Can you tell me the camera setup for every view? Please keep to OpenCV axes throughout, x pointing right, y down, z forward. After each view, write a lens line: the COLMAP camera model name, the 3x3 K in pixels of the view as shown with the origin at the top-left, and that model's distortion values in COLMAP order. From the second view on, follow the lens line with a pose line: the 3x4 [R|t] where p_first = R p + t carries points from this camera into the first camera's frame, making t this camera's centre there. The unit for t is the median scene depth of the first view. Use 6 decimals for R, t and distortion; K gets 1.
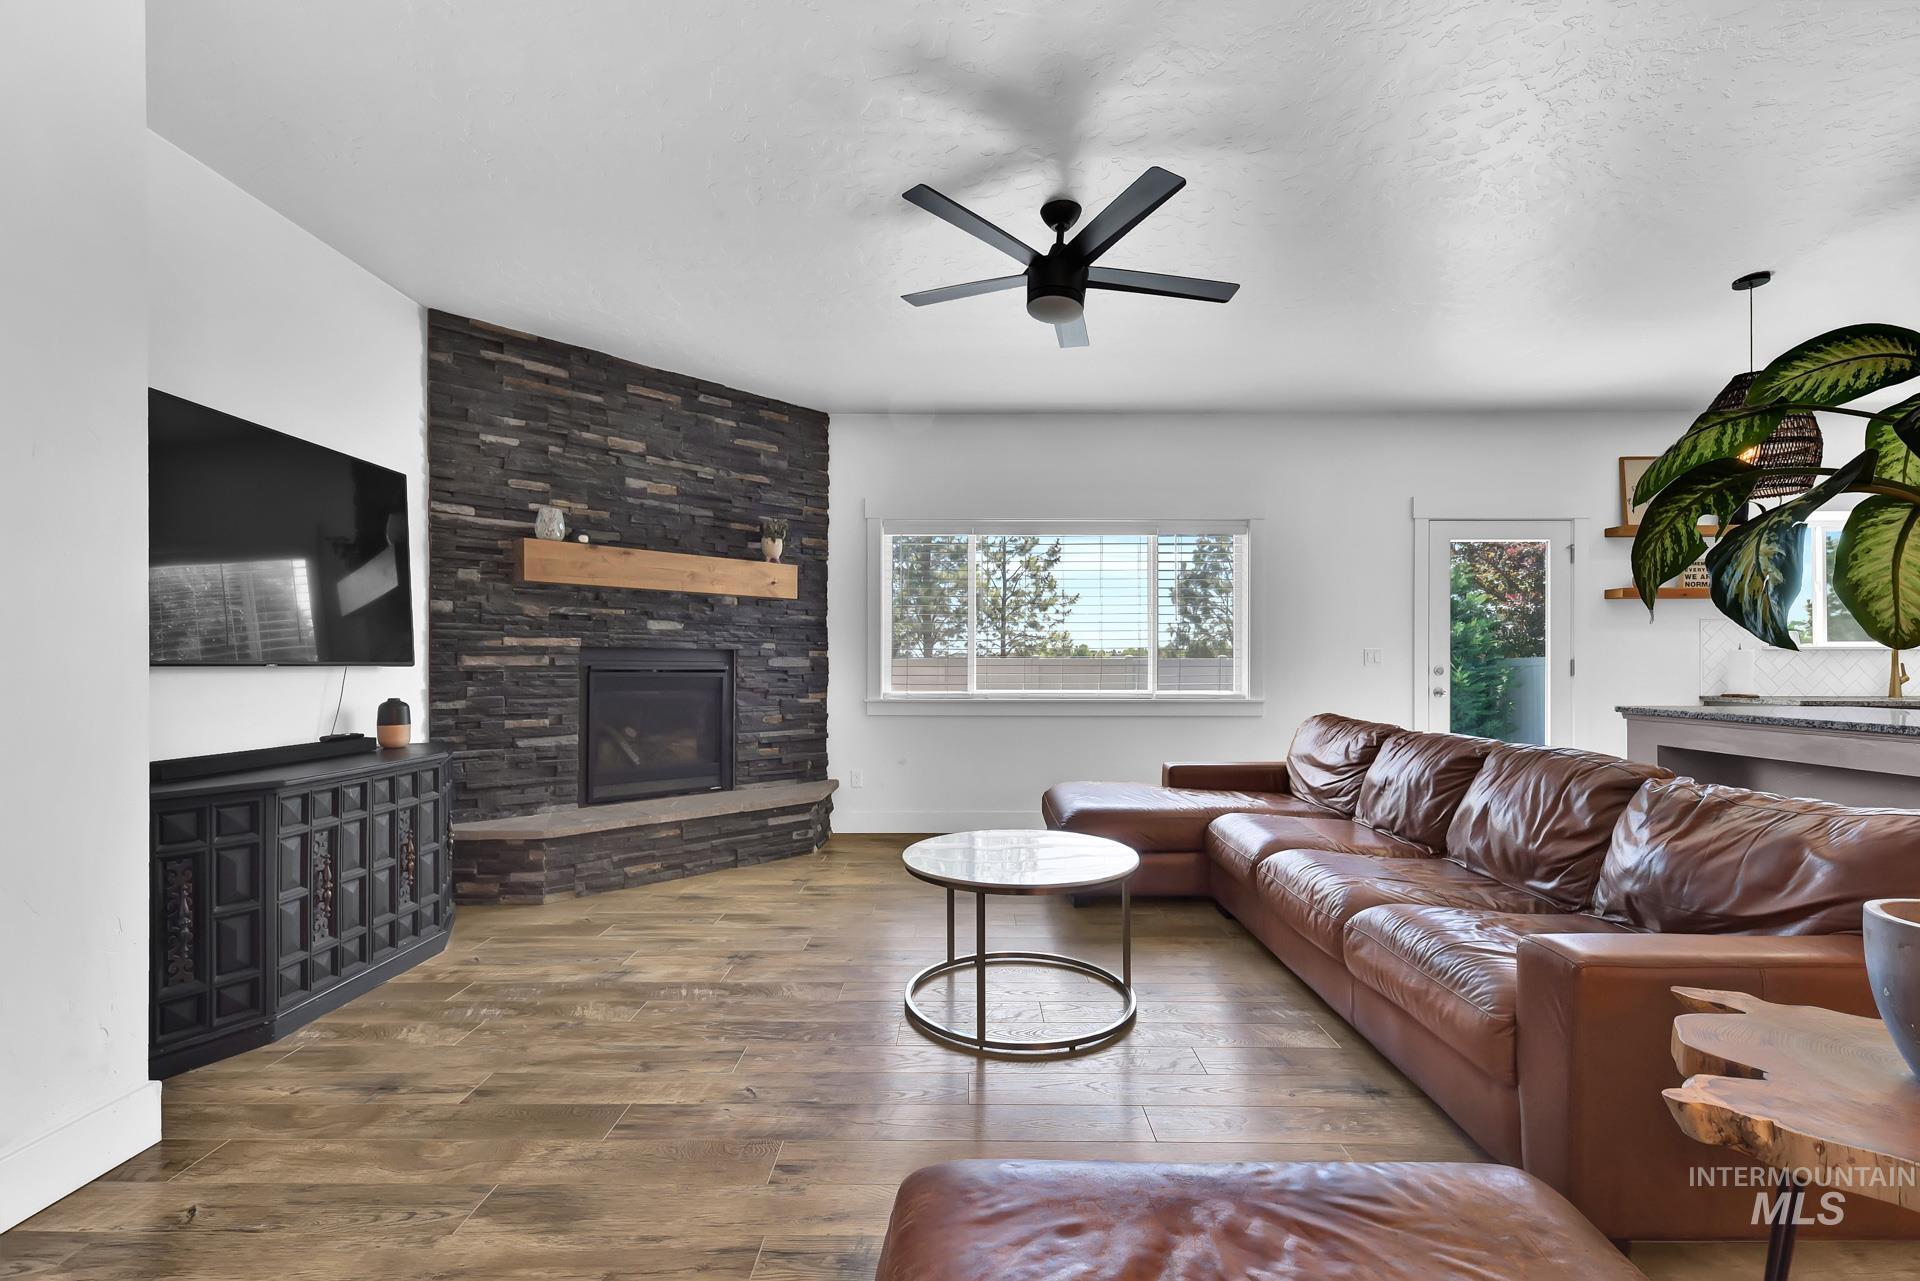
lens RADIAL K [[821.0, 0, 961.5], [0, 821.0, 665.9], [0, 0, 1]] dist [0.010436, -0.000290]
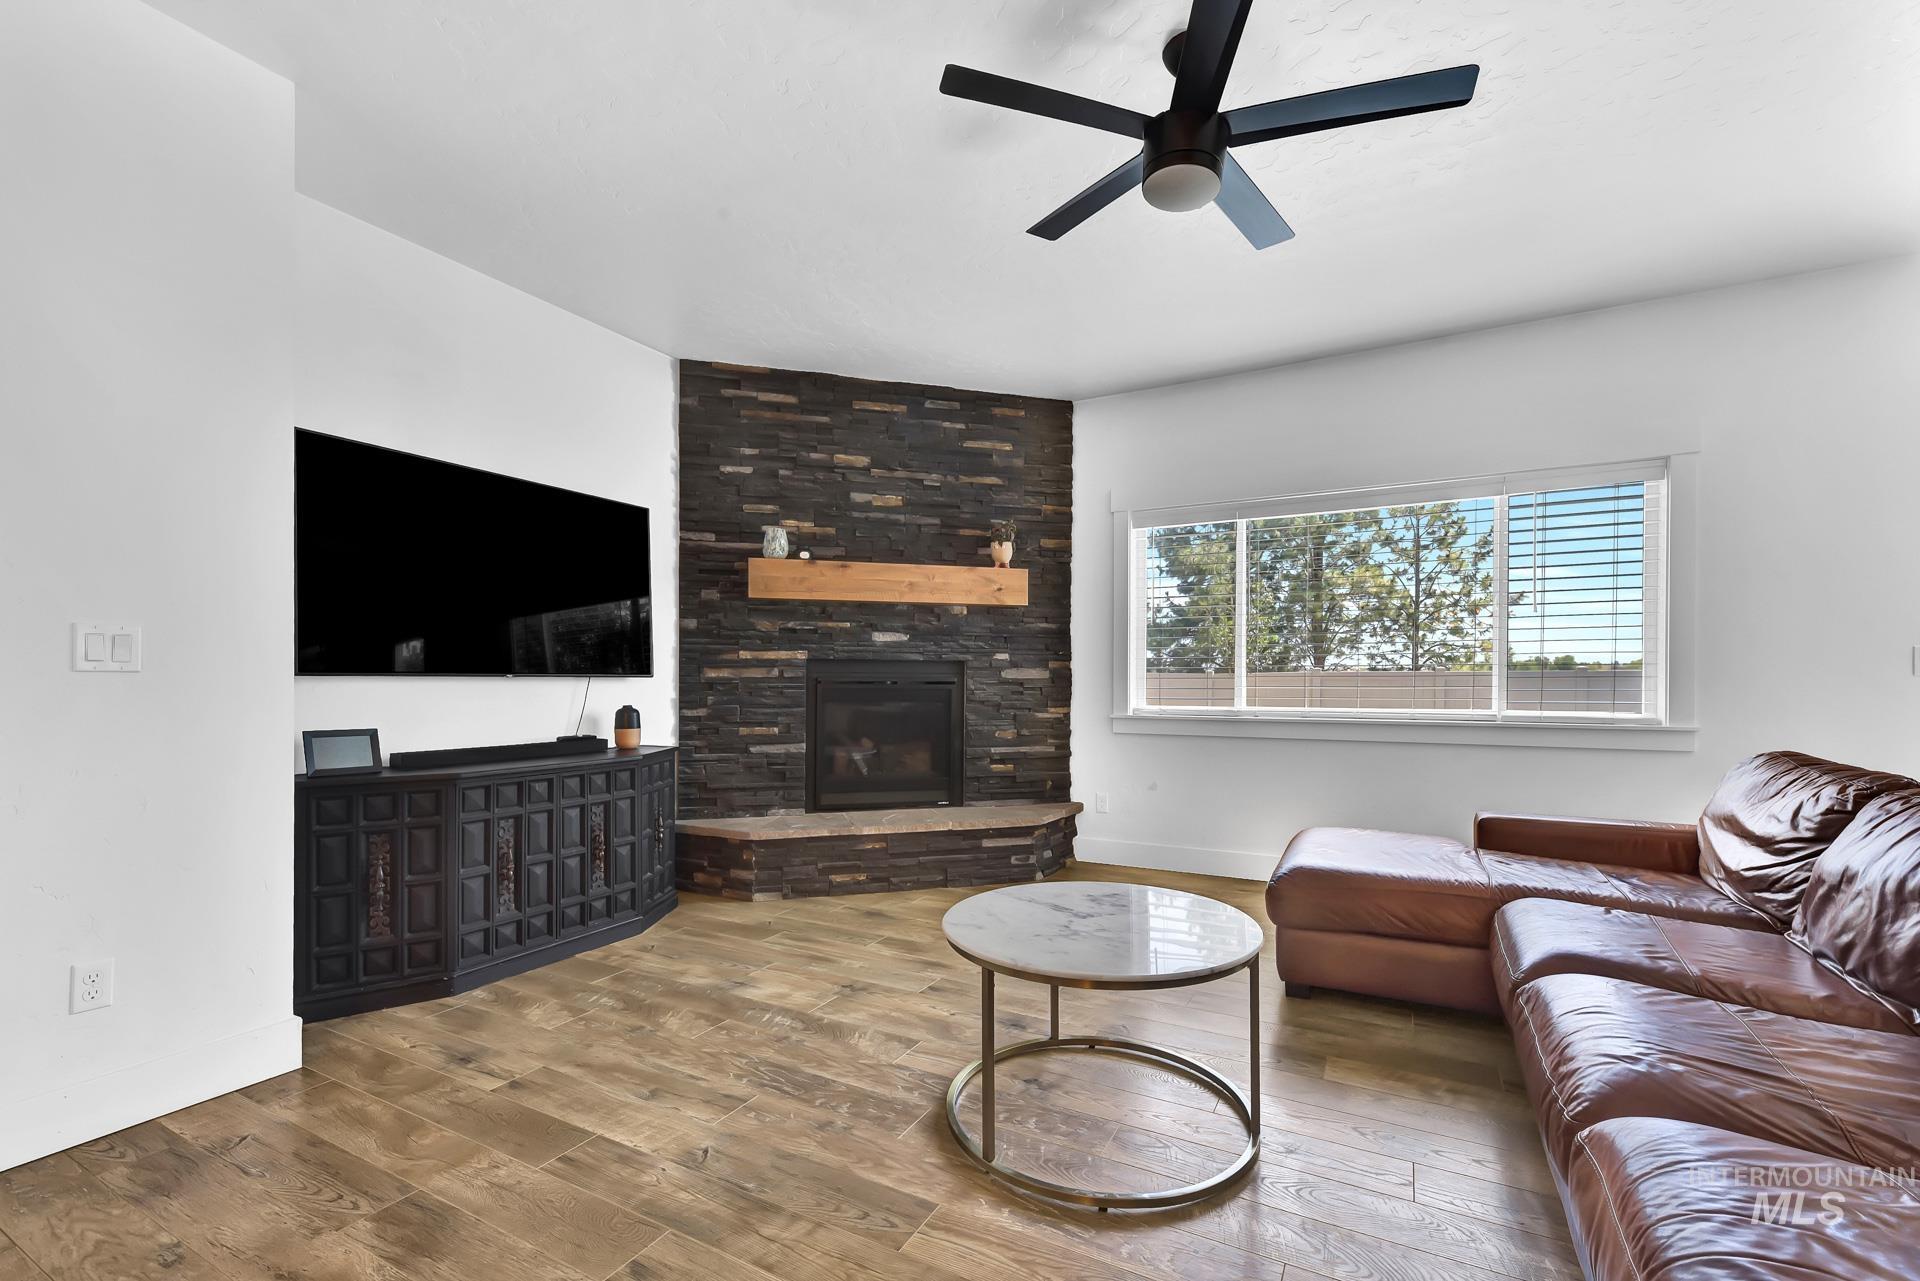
lens RADIAL K [[814.3, 0, 966.1], [0, 814.3, 686.5], [0, 0, 1]] dist [0.009104, 0.000198]
pose [[0.883290, 0.001763, -0.468824, 0.208548], [0.000736, 0.999986, 0.005147, 0.006680], [0.468826, -0.004891, 0.883277, 0.188385]]
